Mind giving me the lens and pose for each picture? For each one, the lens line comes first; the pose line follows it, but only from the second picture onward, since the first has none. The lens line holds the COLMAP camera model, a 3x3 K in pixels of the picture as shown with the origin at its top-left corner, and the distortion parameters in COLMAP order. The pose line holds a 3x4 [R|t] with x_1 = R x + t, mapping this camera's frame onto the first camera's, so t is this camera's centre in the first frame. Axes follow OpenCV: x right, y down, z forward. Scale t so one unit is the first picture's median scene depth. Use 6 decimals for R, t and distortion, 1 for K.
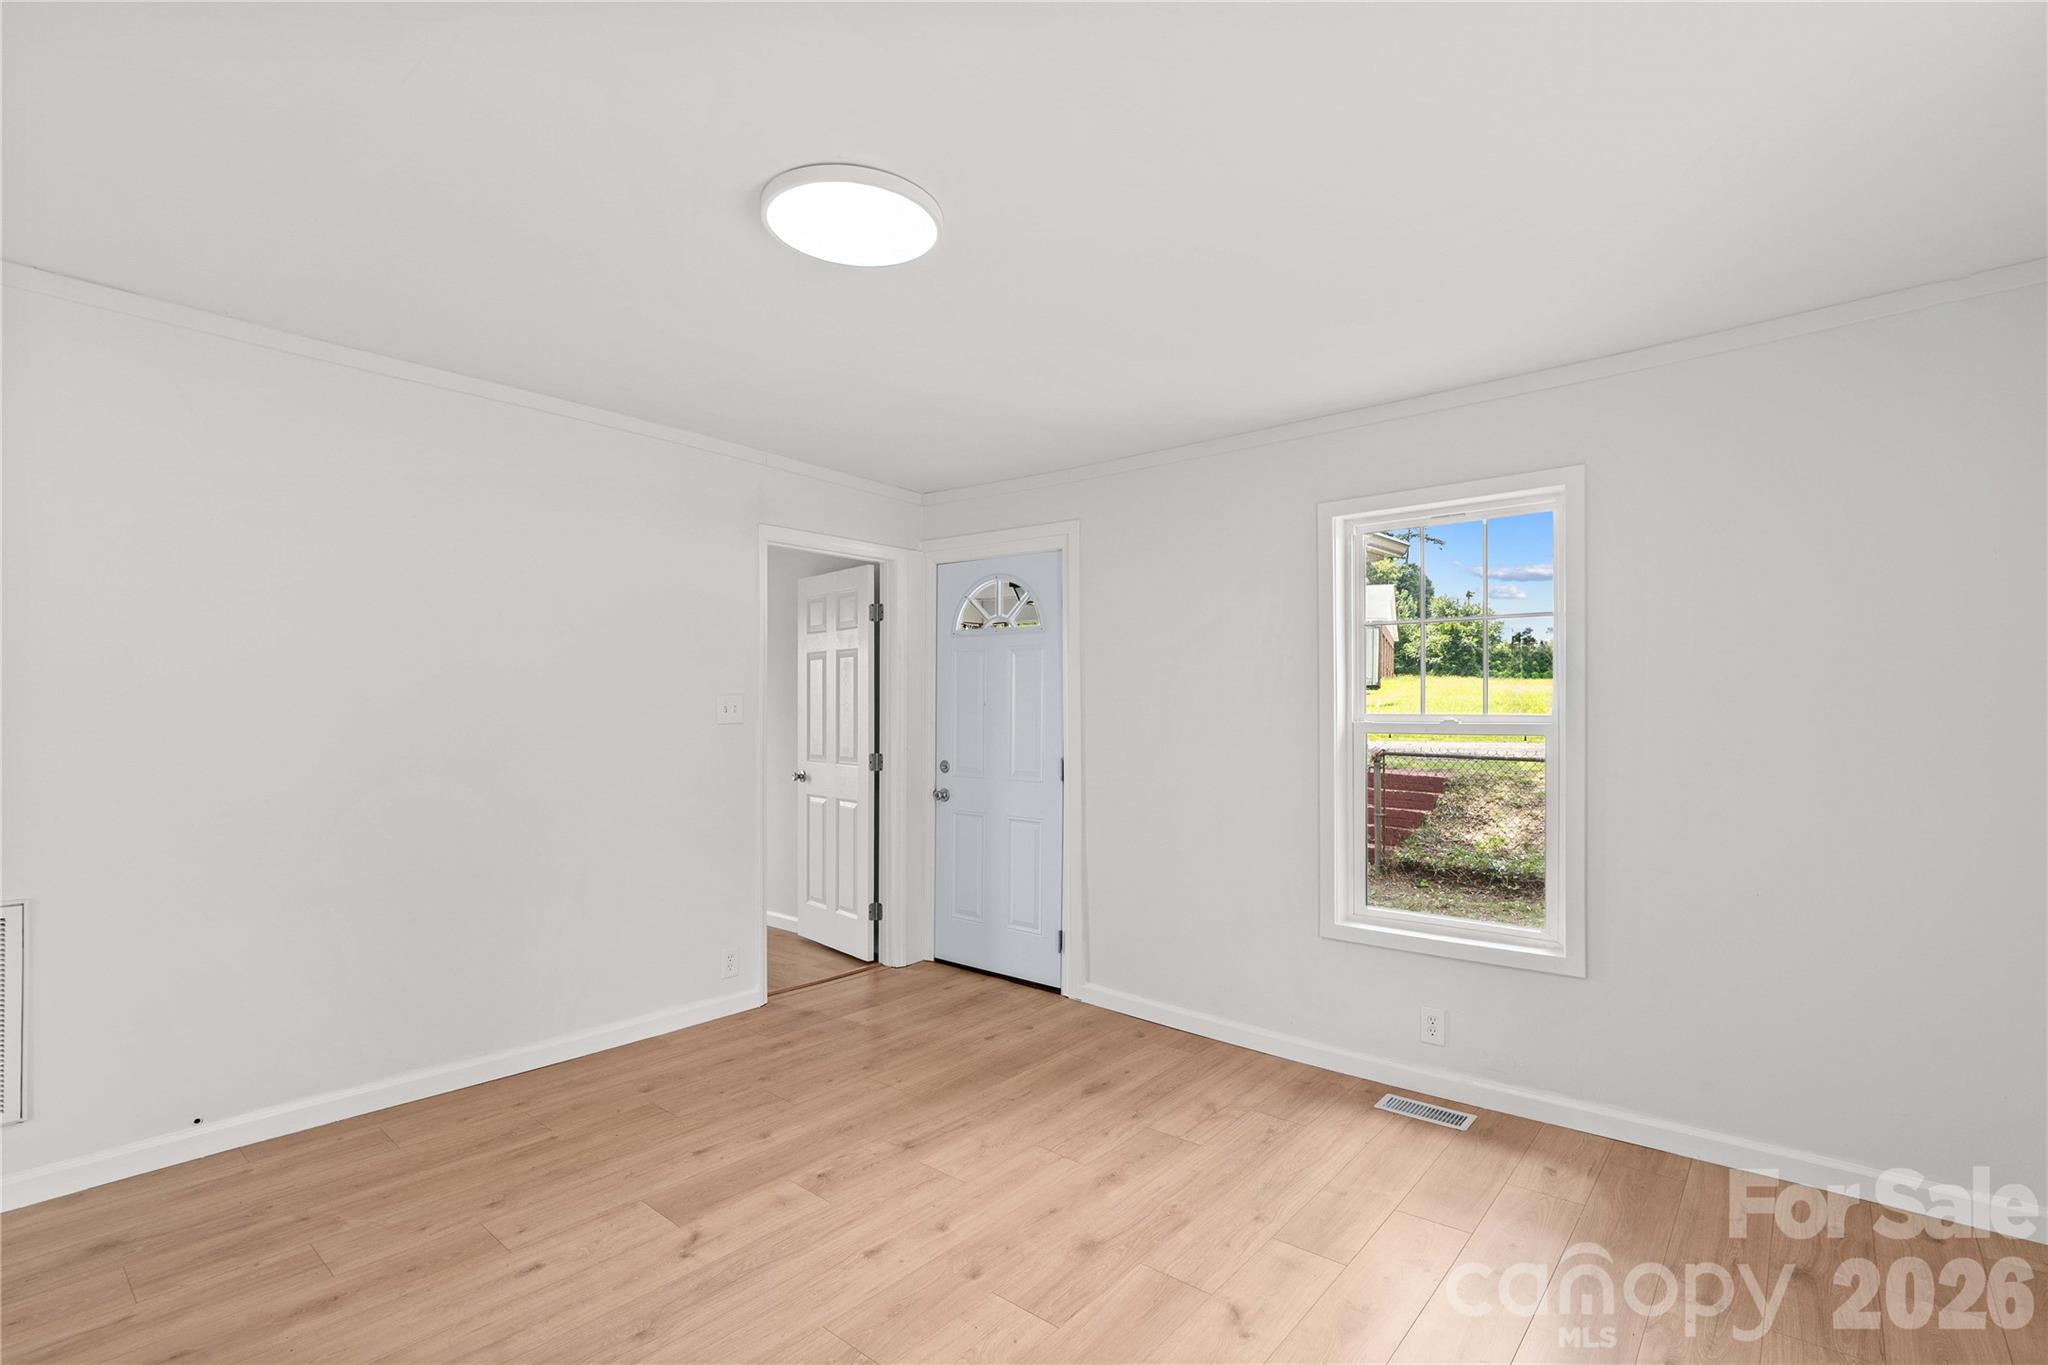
lens RADIAL K [[952.4, 0, 1030.6], [0, 952.4, 712.7], [0, 0, 1]] dist [-0.002034, 0.000376]
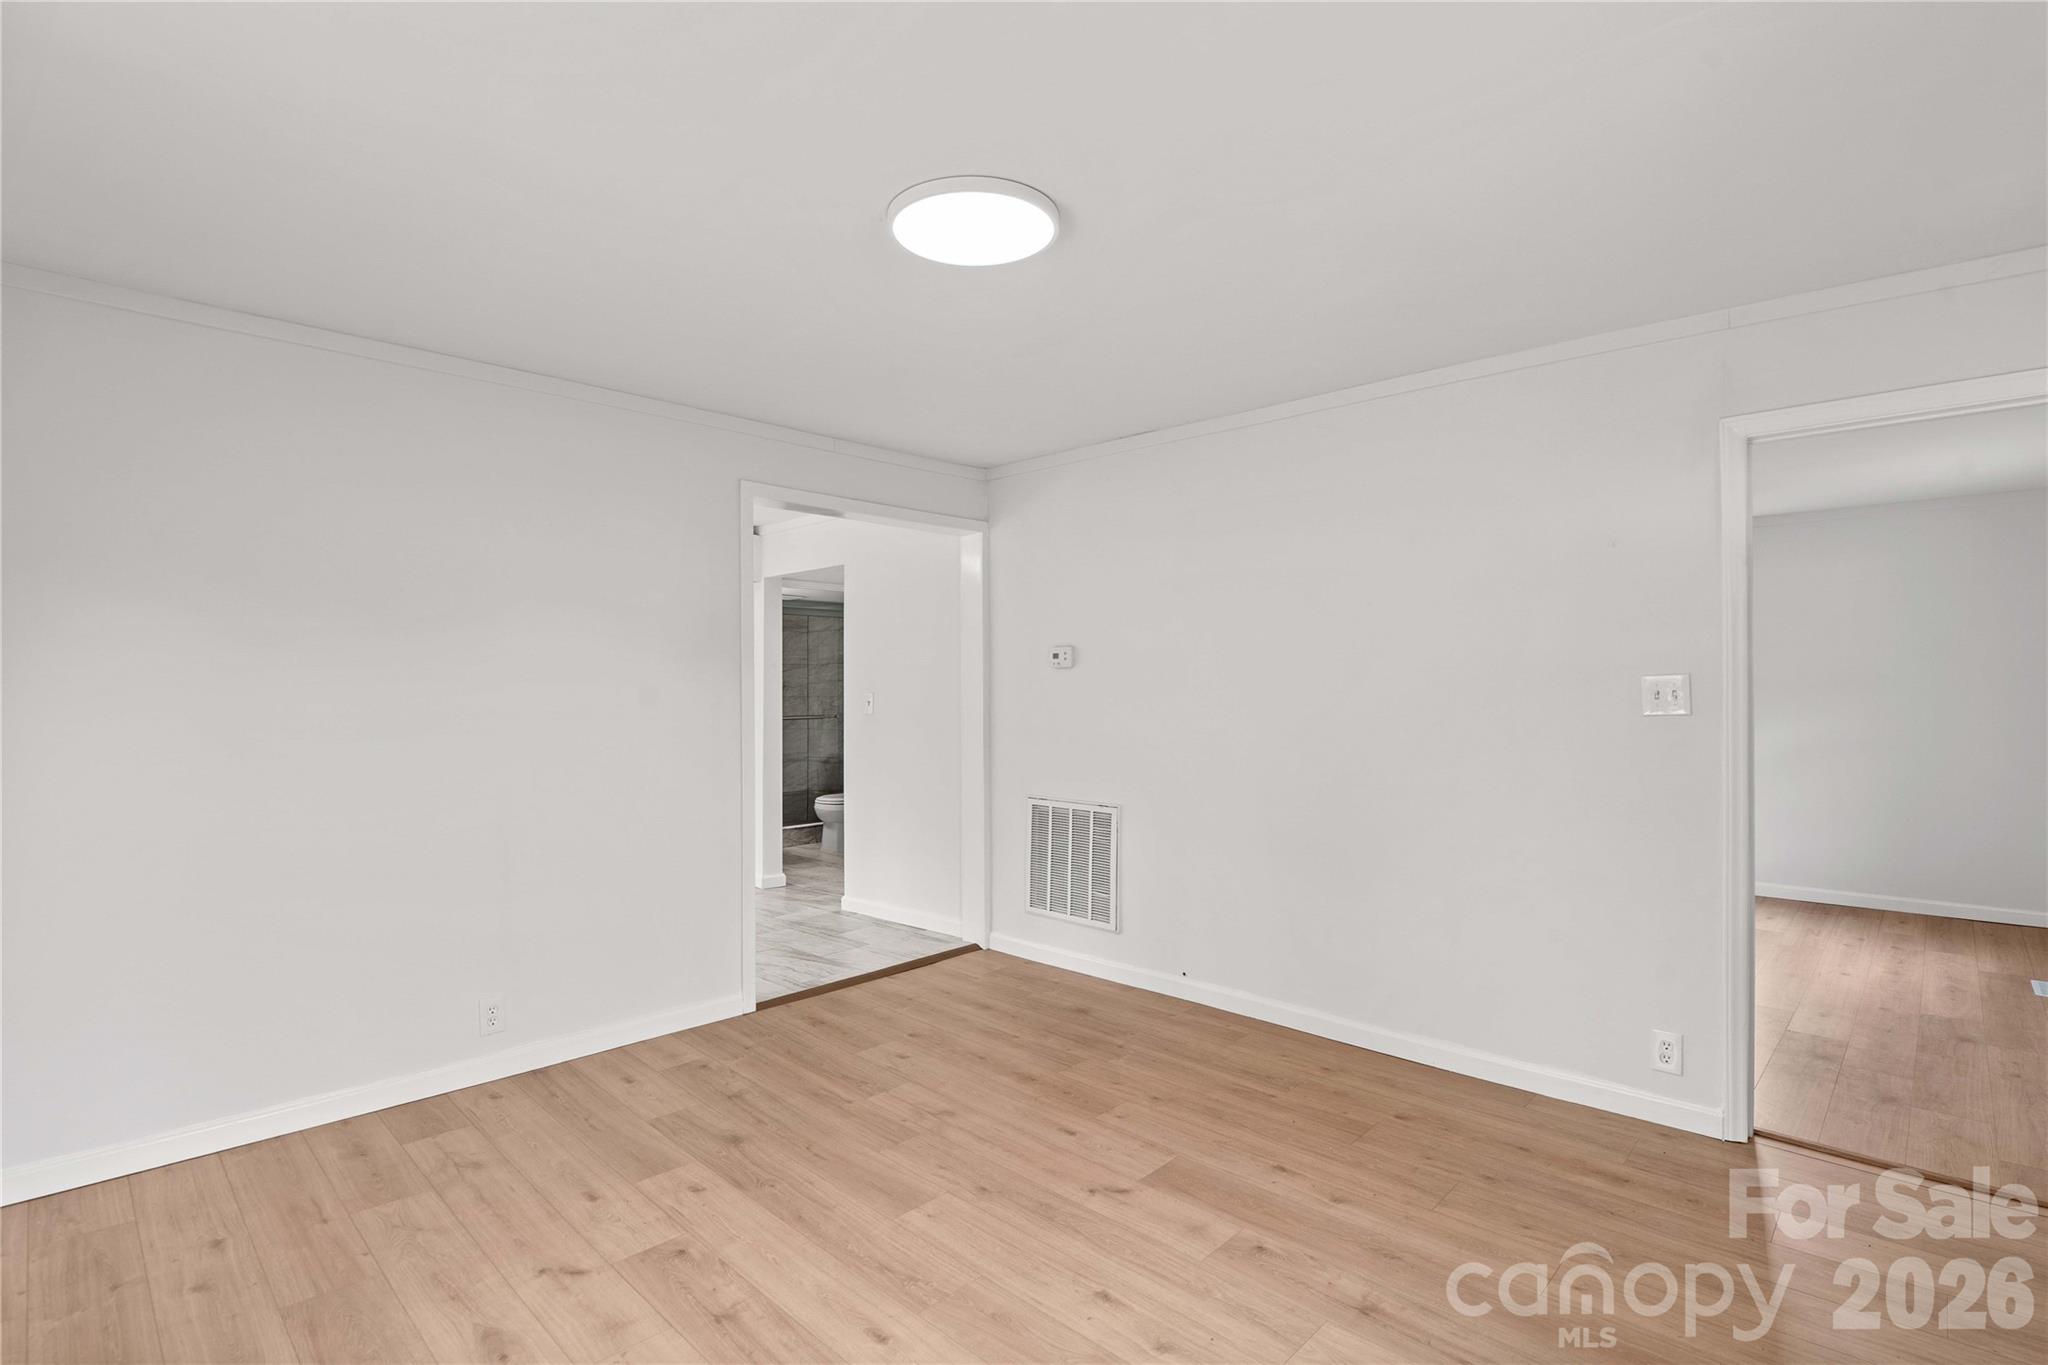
lens RADIAL K [[952.4, 0, 1015.6], [0, 952.4, 689.5], [0, 0, 1]] dist [-0.002034, 0.000376]
pose [[-0.081443, -0.019350, -0.996490, 0.537393], [0.002918, 0.999803, -0.019653, 0.007184], [0.996674, -0.004509, -0.081370, 0.713377]]
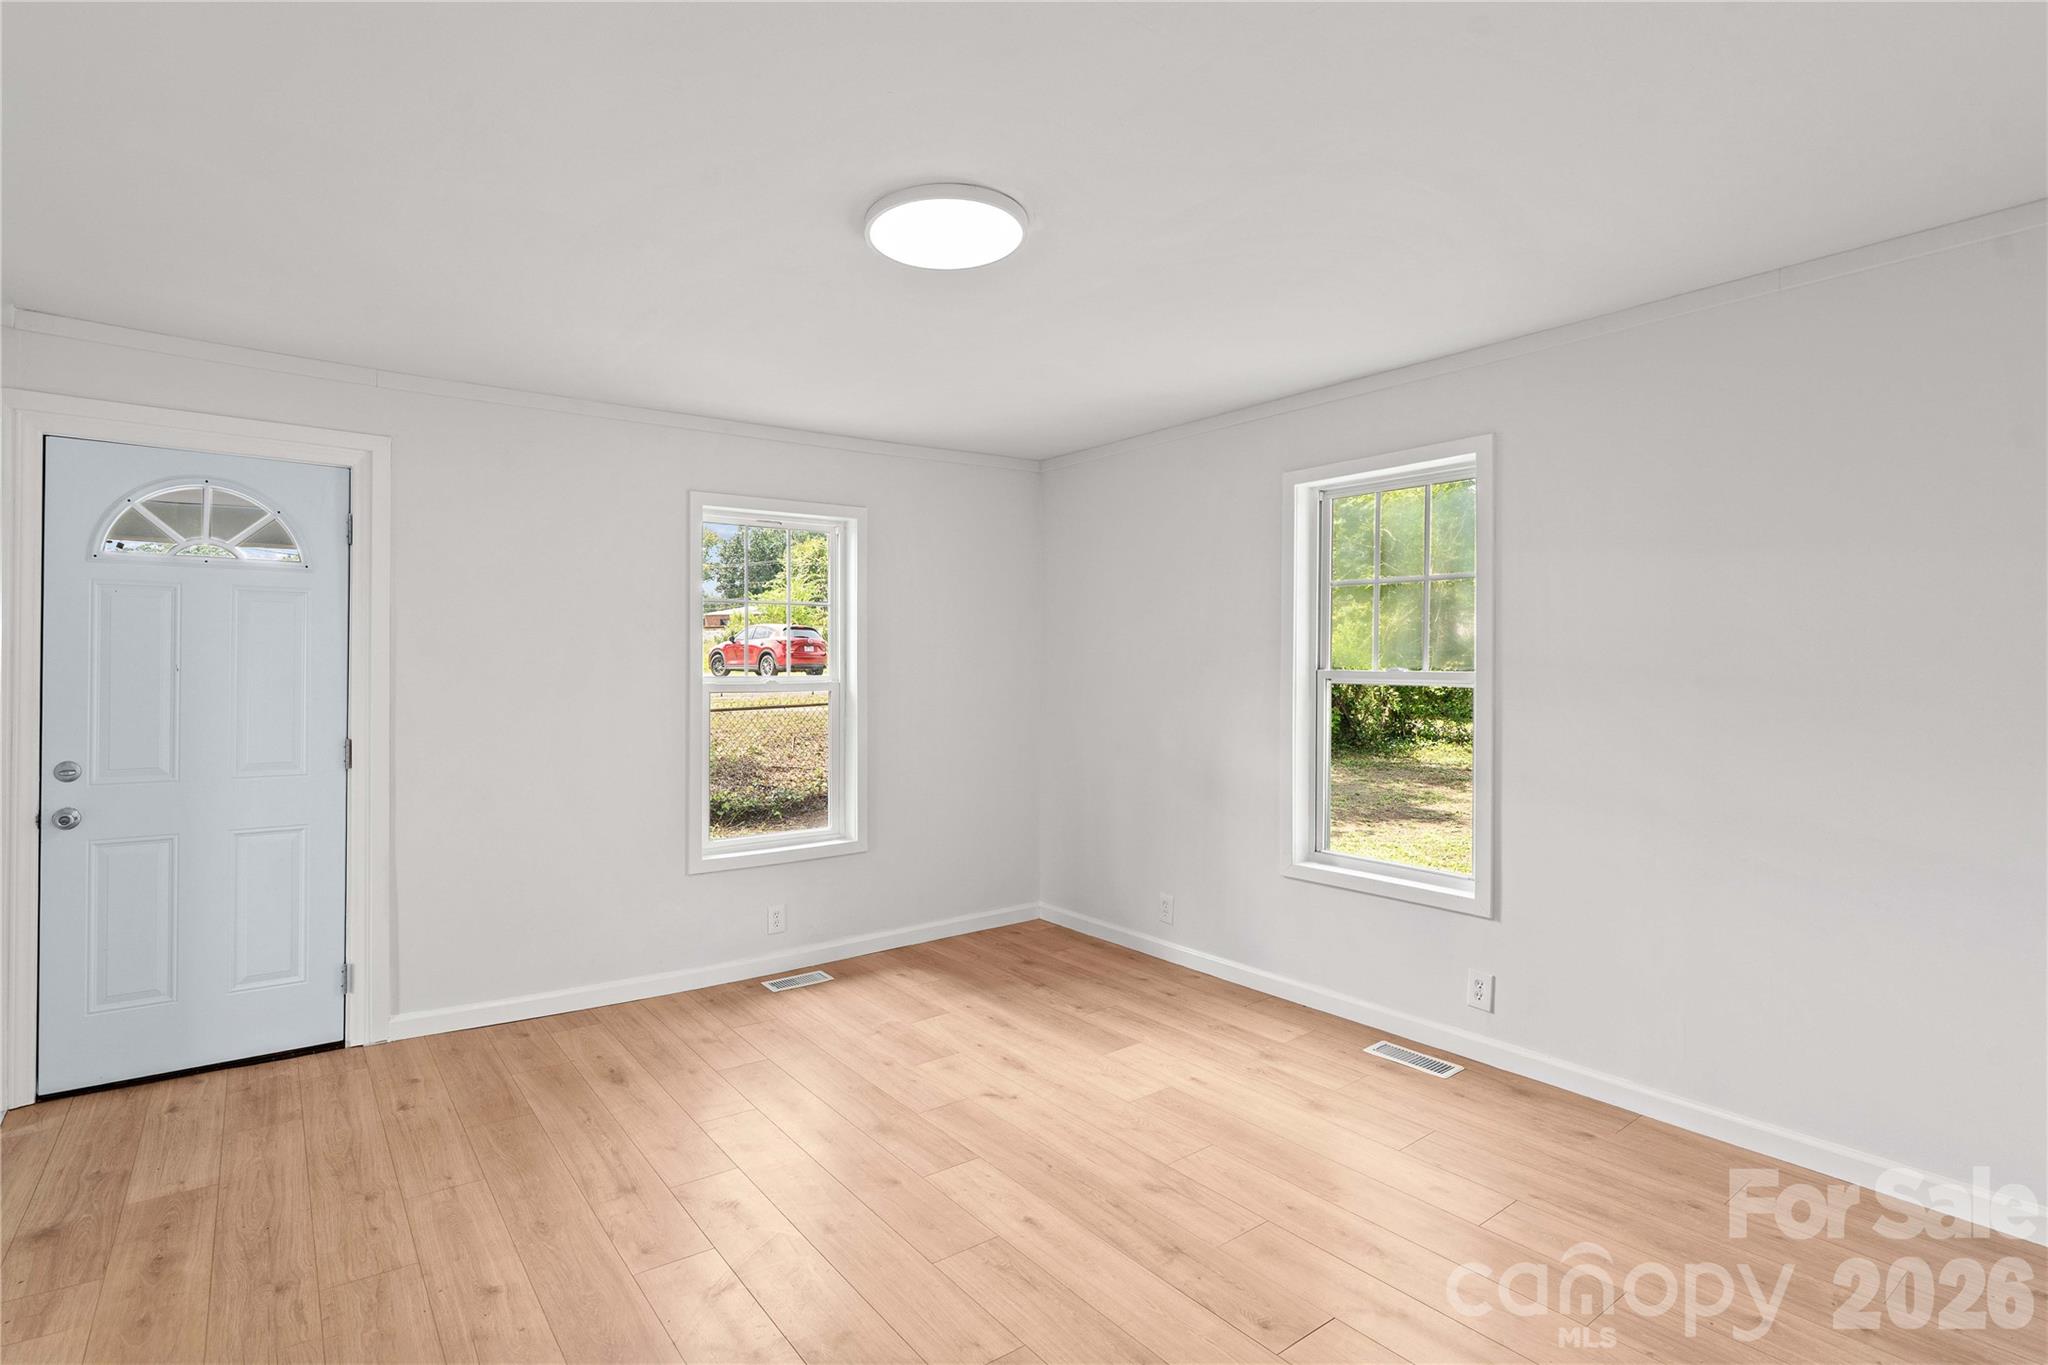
lens RADIAL K [[952.4, 0, 948.8], [0, 952.4, 687.1], [0, 0, 1]] dist [-0.002034, 0.000376]
pose [[0.266909, -0.020869, 0.963496, -0.774733], [0.002476, 0.999777, 0.020968, -0.012797], [-0.963719, -0.003211, 0.266901, 0.443617]]
